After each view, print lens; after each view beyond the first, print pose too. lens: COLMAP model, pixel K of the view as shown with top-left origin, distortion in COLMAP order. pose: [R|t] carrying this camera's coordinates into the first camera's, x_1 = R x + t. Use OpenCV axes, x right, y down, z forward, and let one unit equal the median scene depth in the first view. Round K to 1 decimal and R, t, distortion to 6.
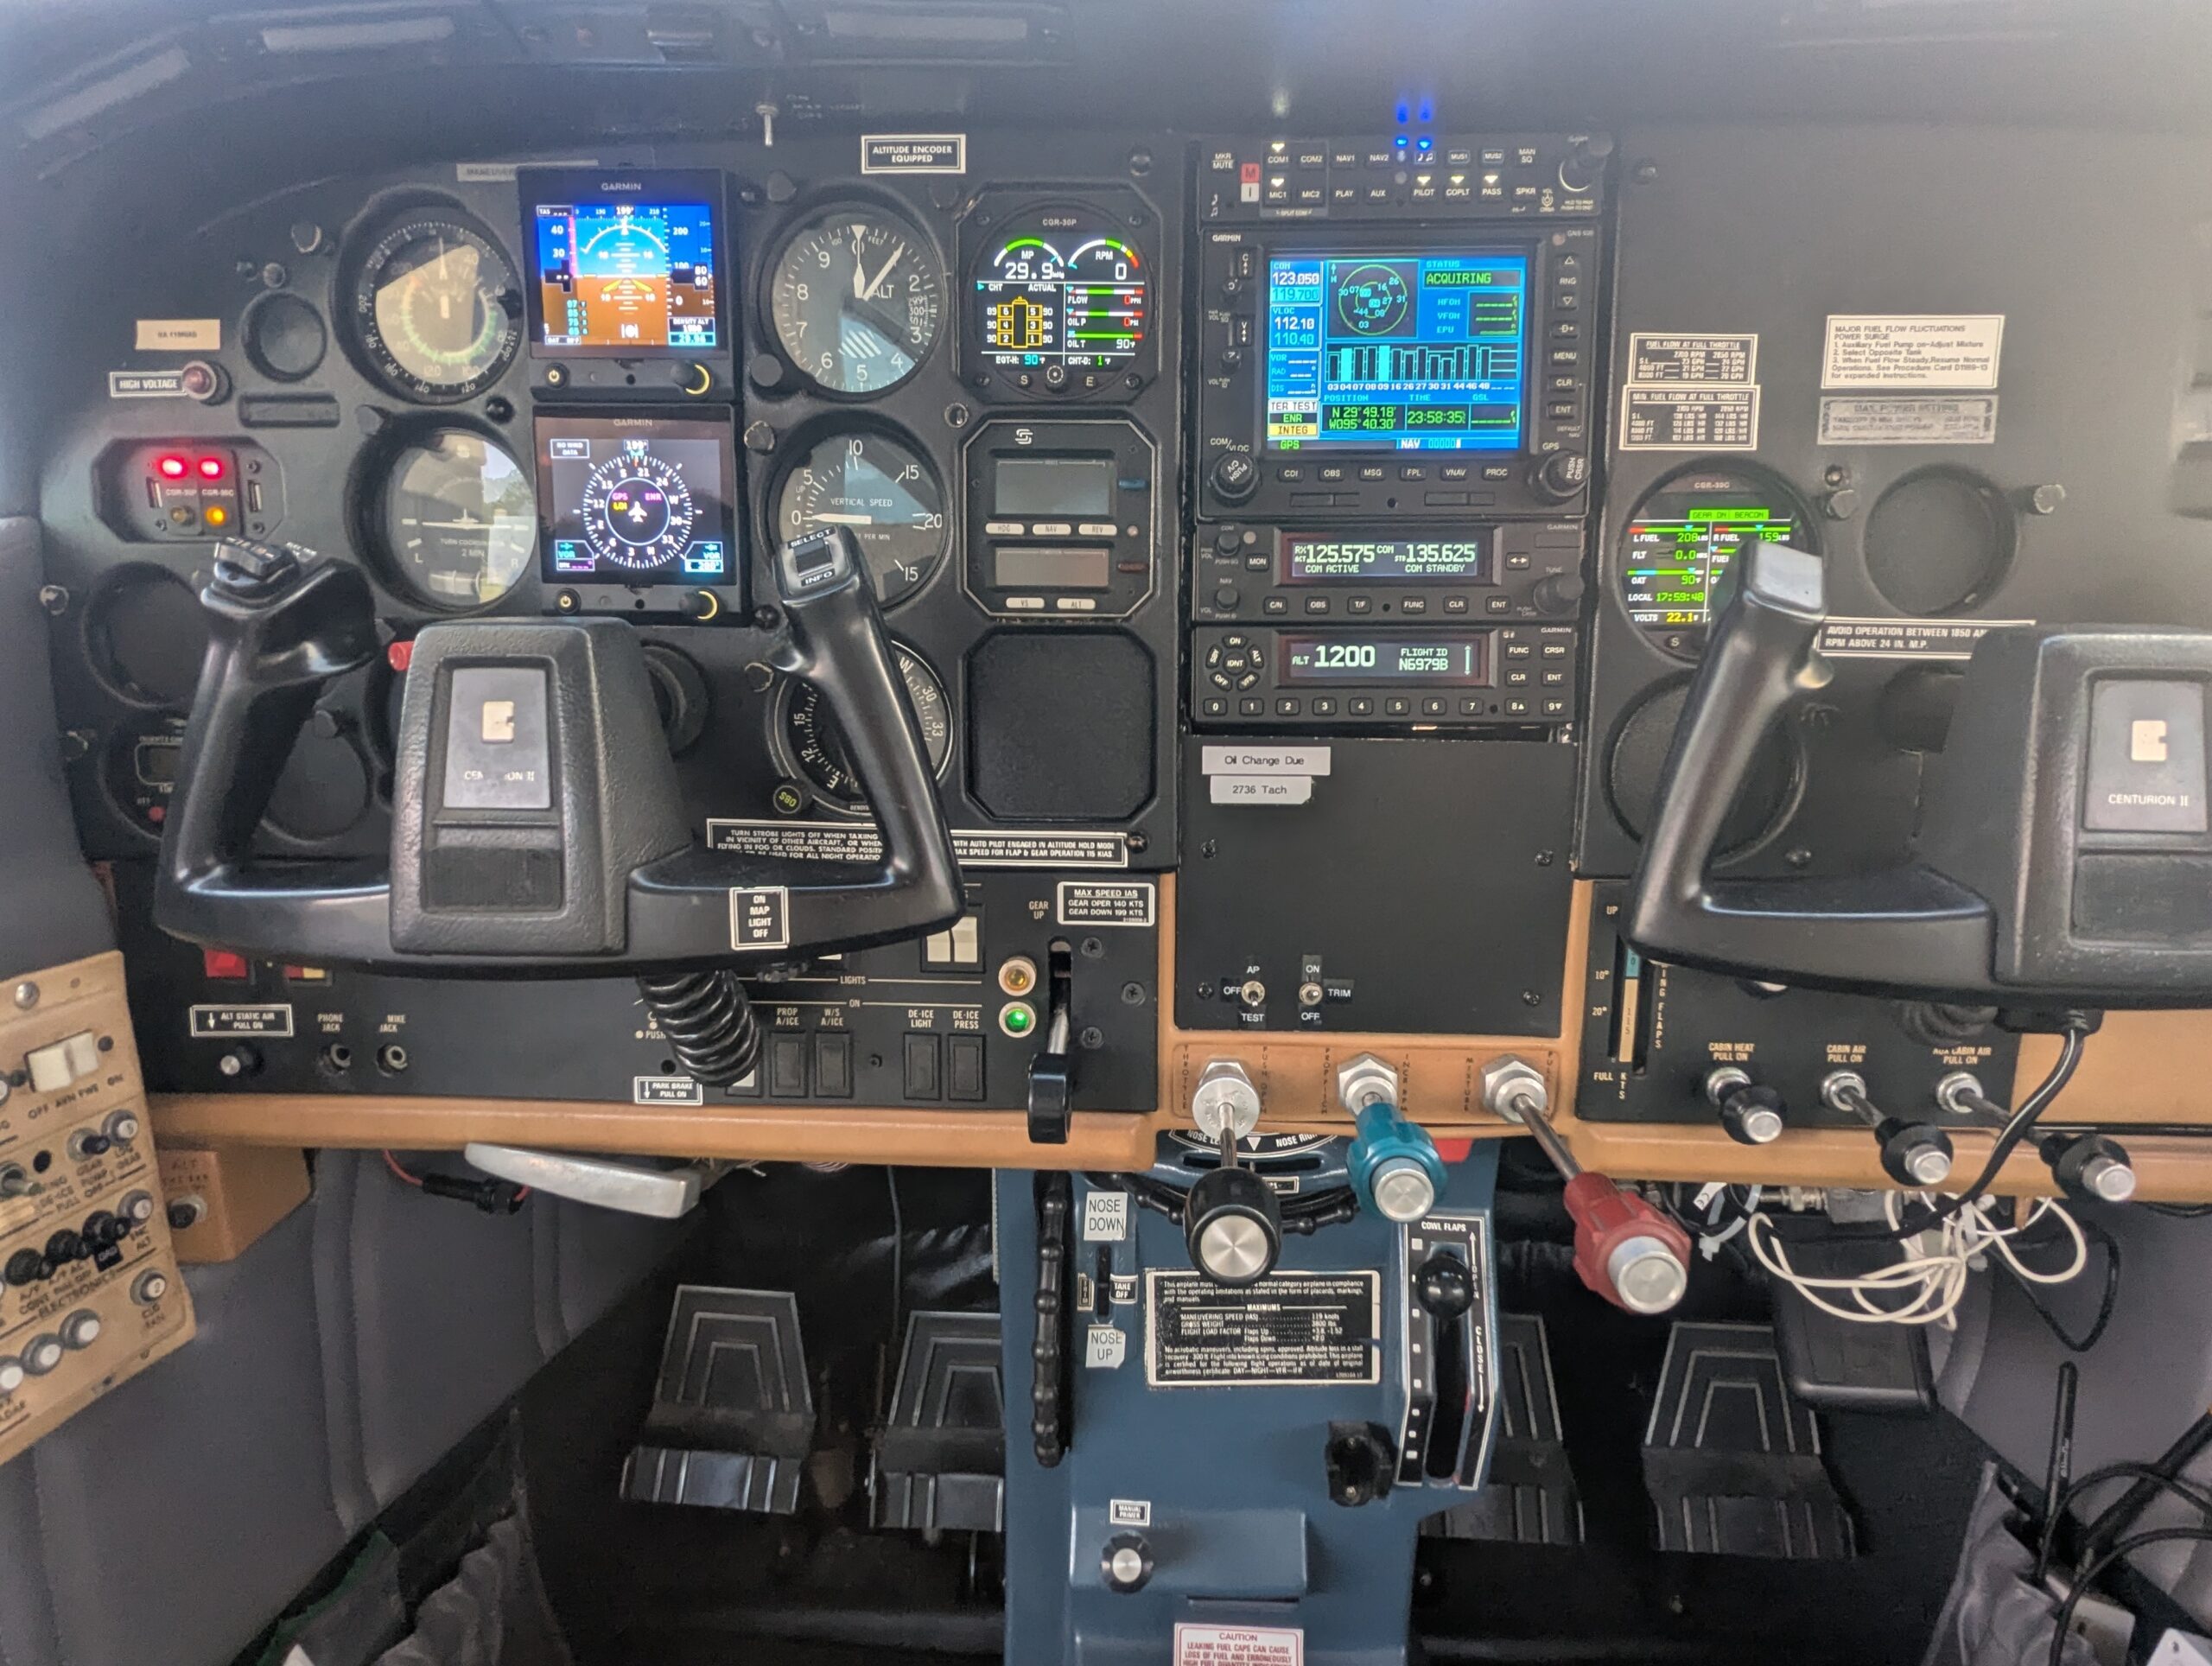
lens RADIAL K [[1271.8, 0, 1131.2], [0, 1271.8, 840.1], [0, 0, 1]] dist [-0.003736, 0.003789]
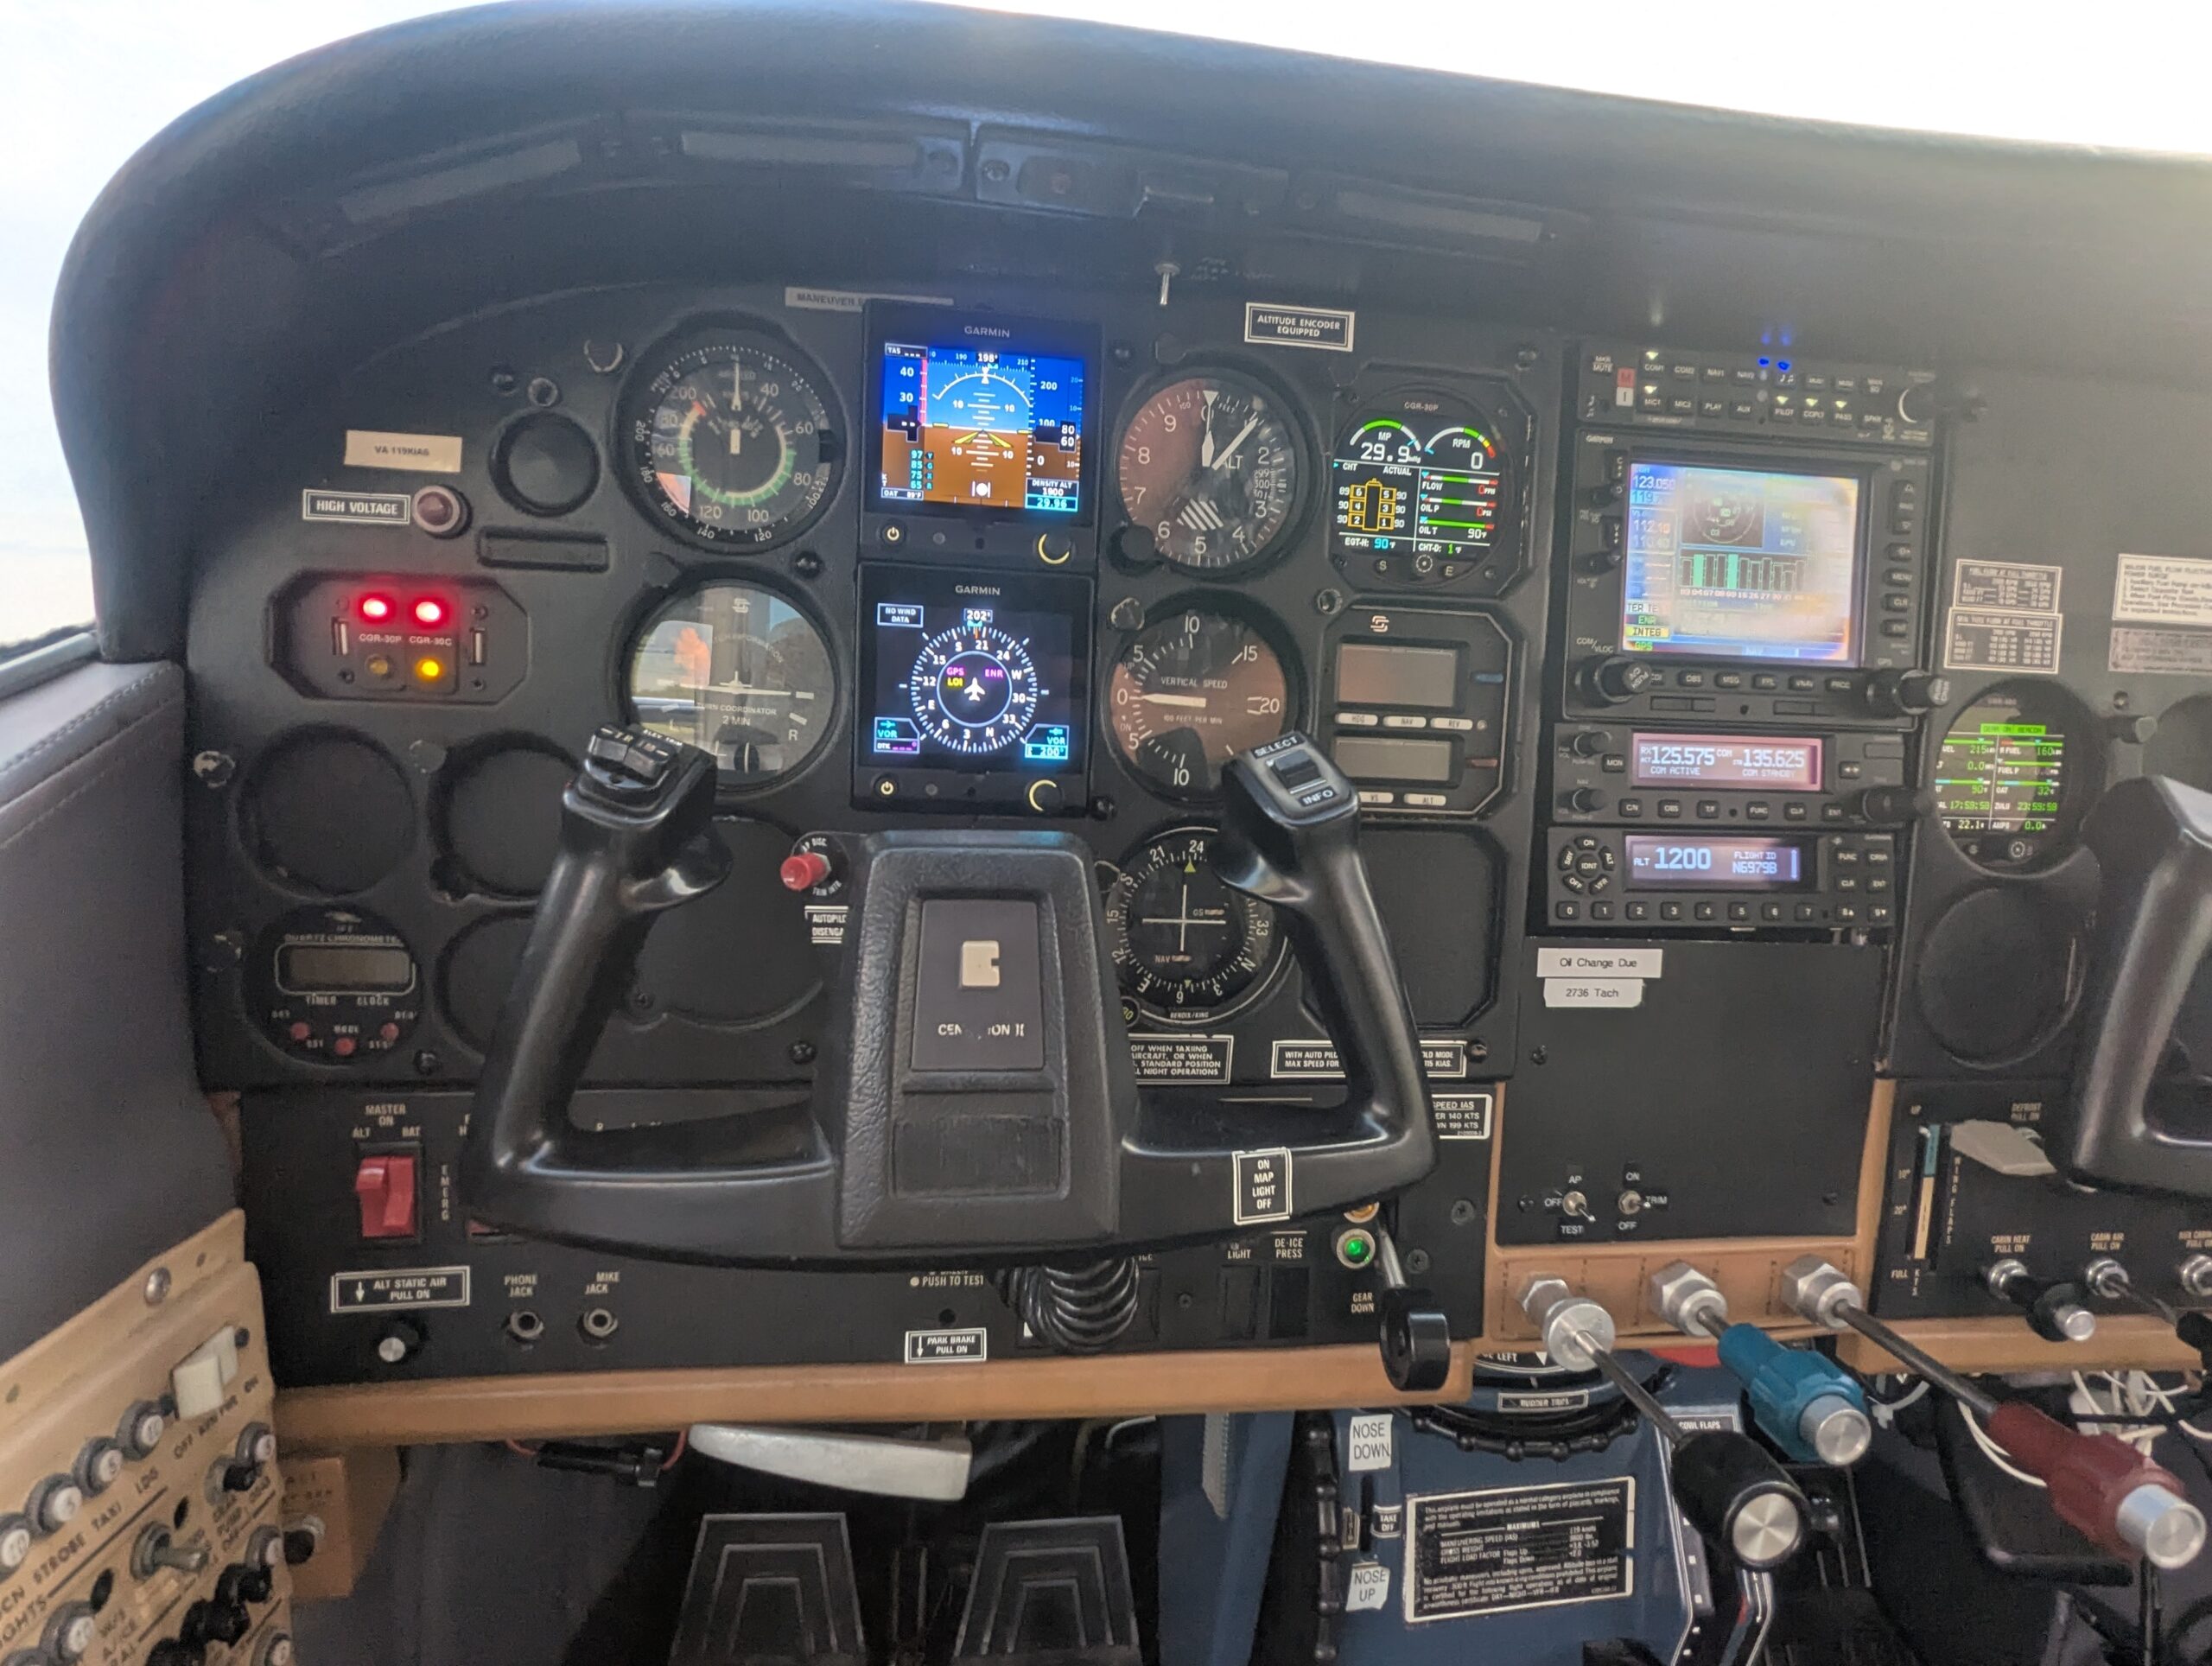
lens RADIAL K [[1271.8, 0, 1130.4], [0, 1271.8, 844.8], [0, 0, 1]] dist [-0.003736, 0.003789]
pose [[0.980183, 0.013197, 0.197654, -0.447160], [-0.001129, 0.998135, -0.061043, -0.095254], [-0.198091, 0.059610, 0.978369, 0.122466]]
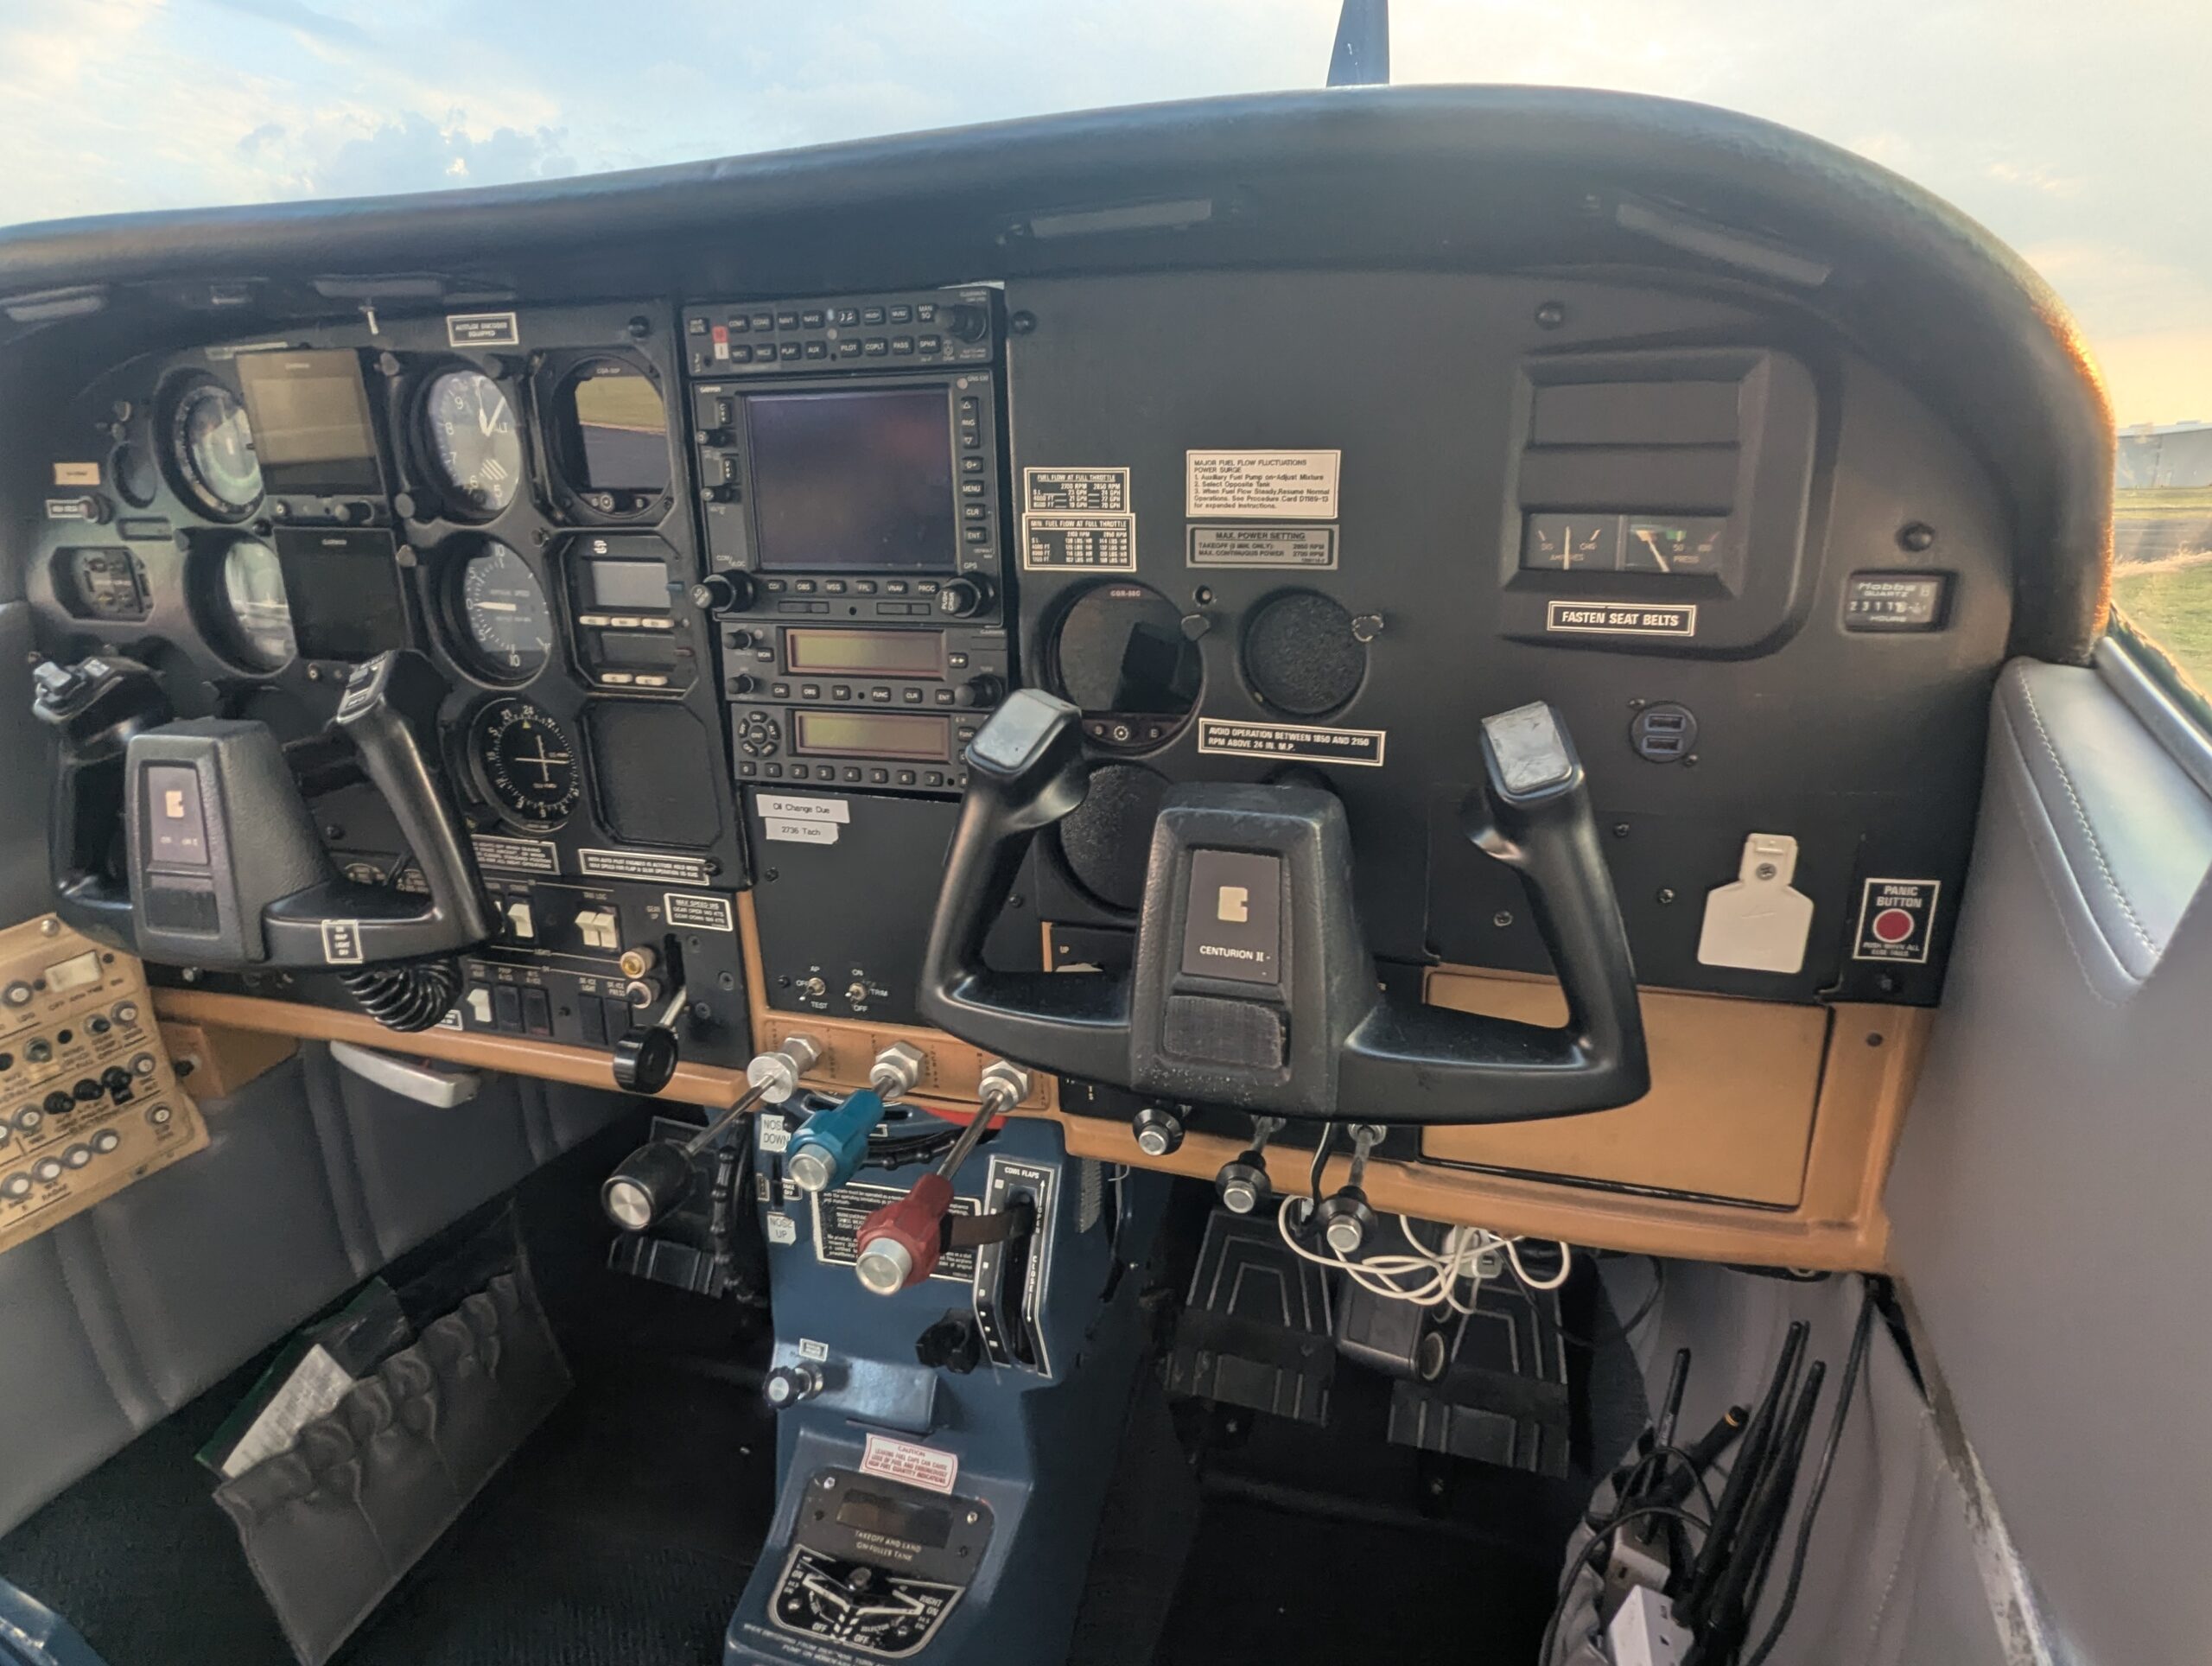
lens RADIAL K [[1271.8, 0, 1143.9], [0, 1271.8, 841.5], [0, 0, 1]] dist [-0.003736, 0.003789]
pose [[0.967046, 0.055689, -0.248438, 0.751478], [-0.016312, 0.987333, 0.157822, -0.236549], [0.254080, -0.148568, 0.955704, -0.098010]]
